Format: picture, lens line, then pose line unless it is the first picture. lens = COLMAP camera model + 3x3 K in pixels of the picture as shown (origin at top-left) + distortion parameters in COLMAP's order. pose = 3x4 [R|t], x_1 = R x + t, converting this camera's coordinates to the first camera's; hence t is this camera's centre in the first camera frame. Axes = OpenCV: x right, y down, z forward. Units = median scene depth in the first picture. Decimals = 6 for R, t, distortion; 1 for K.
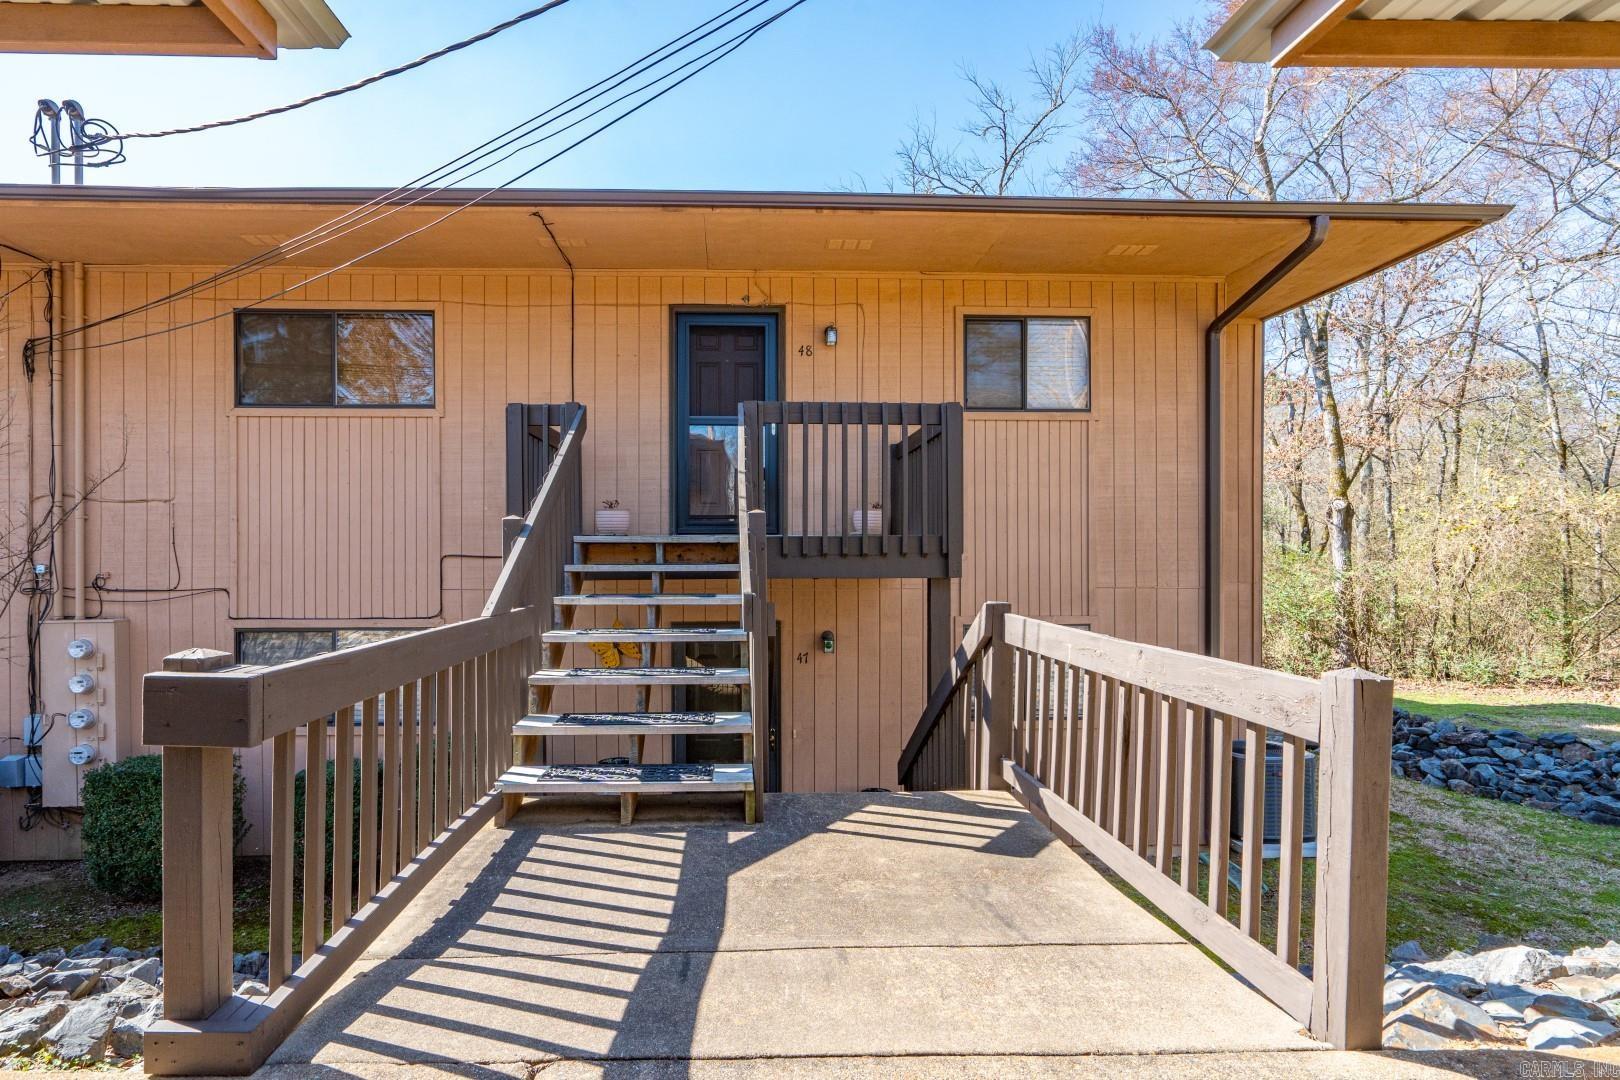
lens RADIAL K [[769.2, 0, 740.8], [0, 769.2, 562.2], [0, 0, 1]] dist [-0.002163, 0.000636]
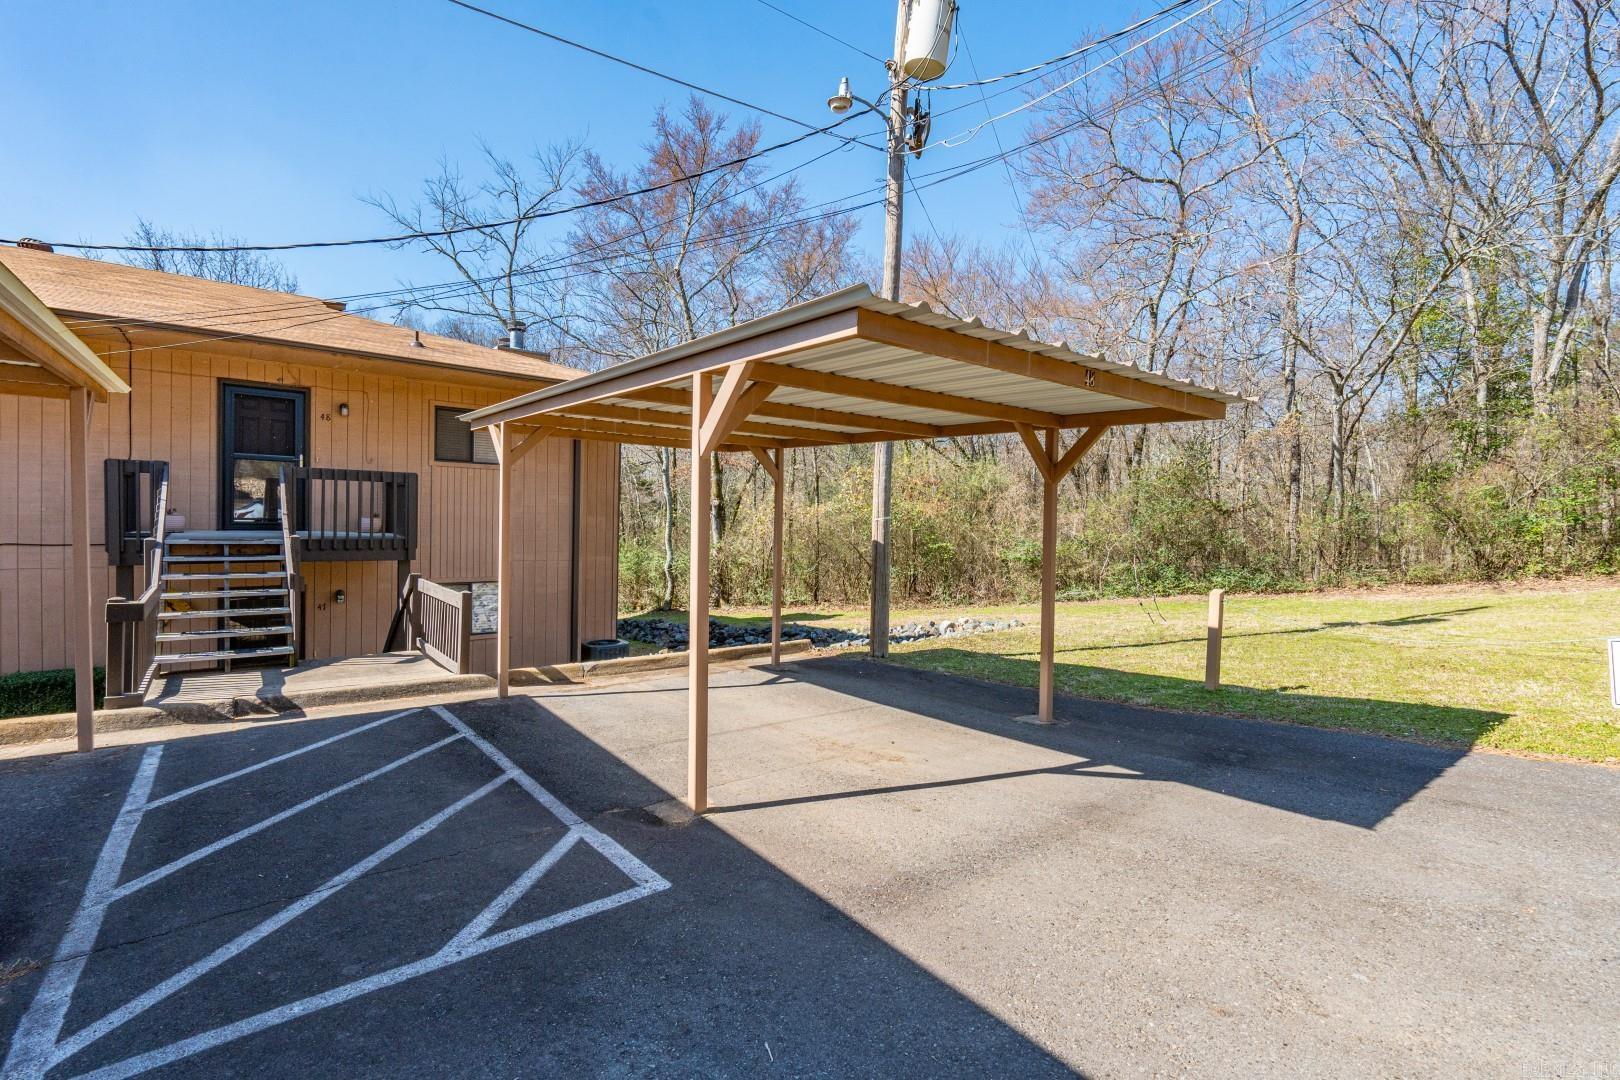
lens RADIAL K [[764.0, 0, 833.6], [0, 764.0, 536.7], [0, 0, 1]] dist [0.000127, -0.000273]
pose [[0.791354, 0.002829, 0.611352, -0.052511], [-0.016368, 0.999729, 0.016561, -0.069001], [-0.611139, -0.023112, 0.791185, -0.934798]]
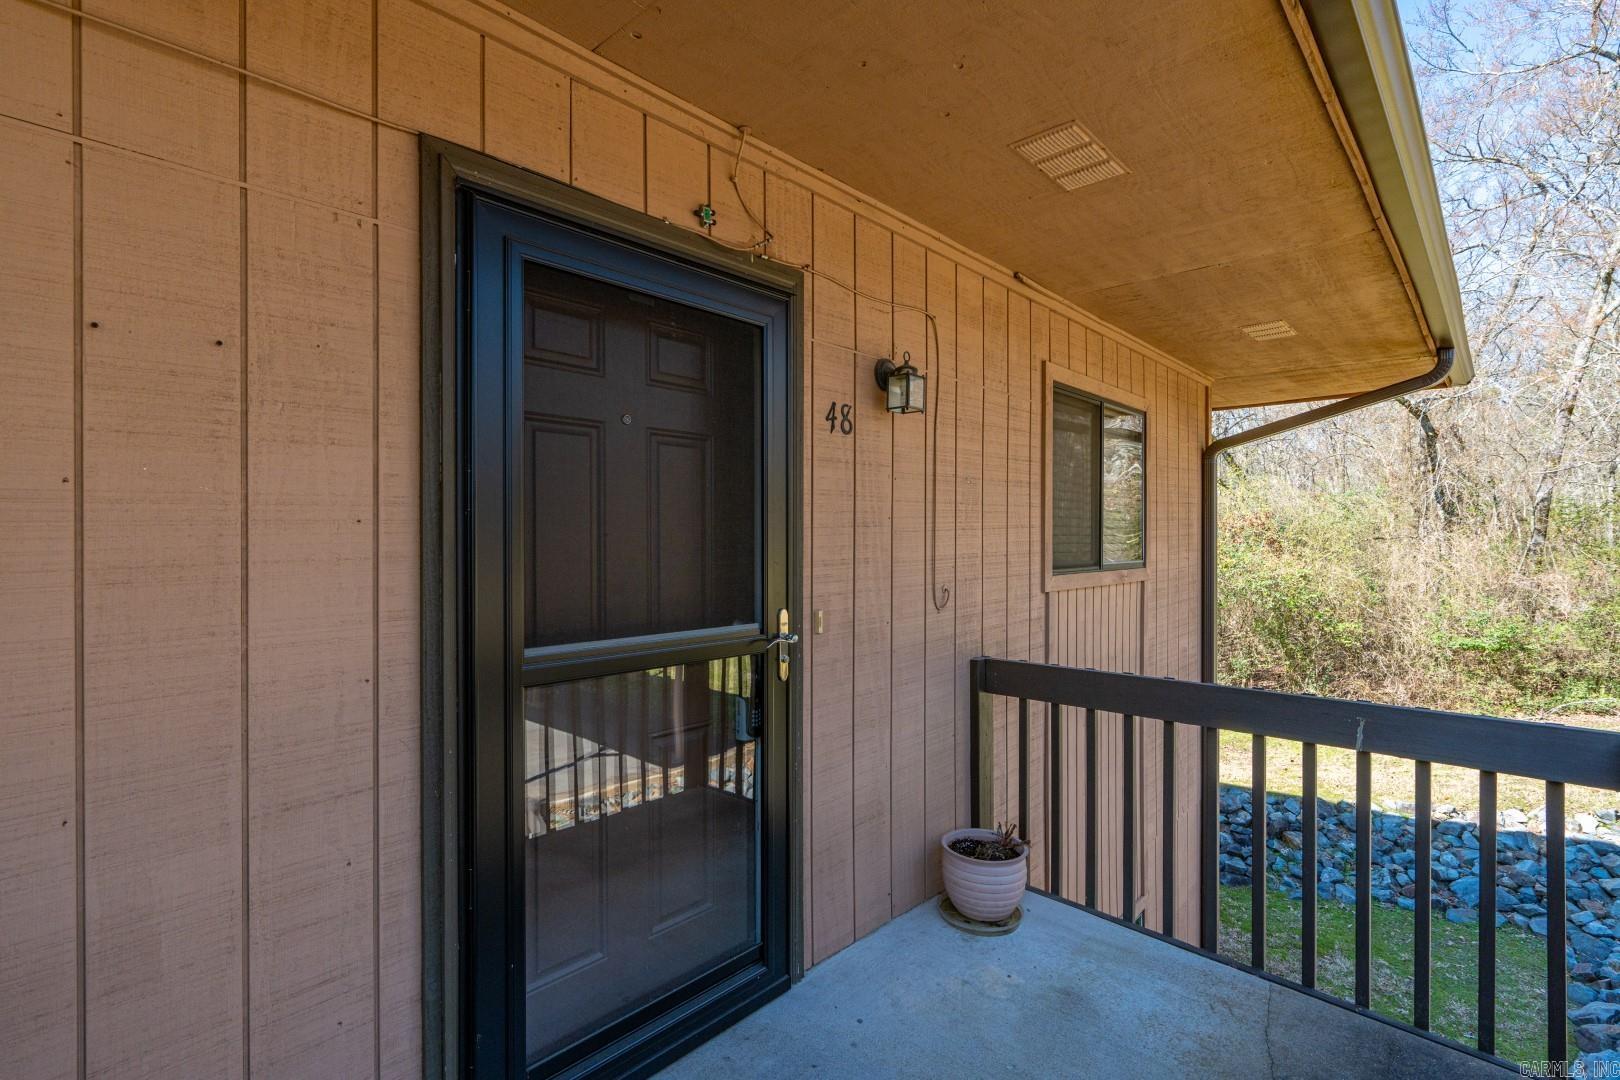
lens RADIAL K [[758.6, 0, 811.2], [0, 758.6, 528.6], [0, 0, 1]] dist [0.000016, 0.000254]
pose [[0.691428, 0.003655, 0.722436, -0.171922], [-0.002515, 0.999993, -0.002651, -0.227207], [-0.722441, 0.000016, 0.691433, 0.783372]]
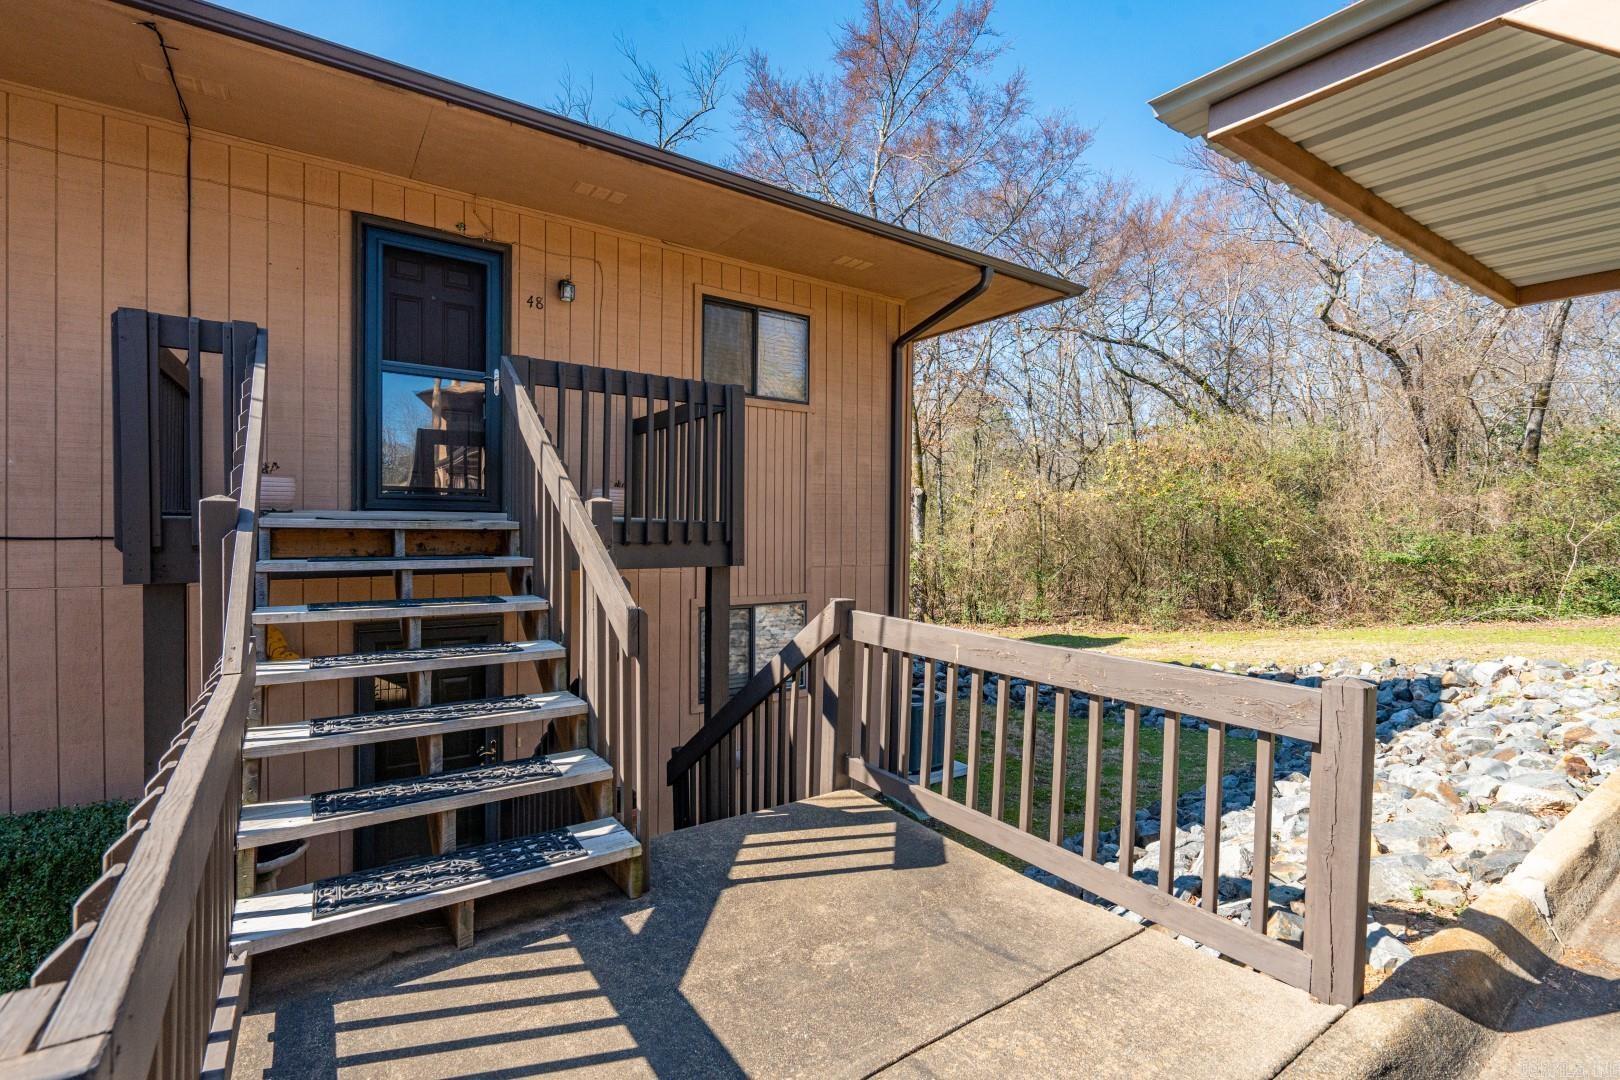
lens RADIAL K [[742.7, 0, 810.0], [0, 742.7, 540.0], [0, 0, 1]] dist [-0.001061, 0.000942]
pose [[0.834094, -0.001648, 0.551619, -0.122379], [-0.006840, 0.999888, 0.013330, -0.019323], [-0.551579, -0.014892, 0.833989, 0.124426]]
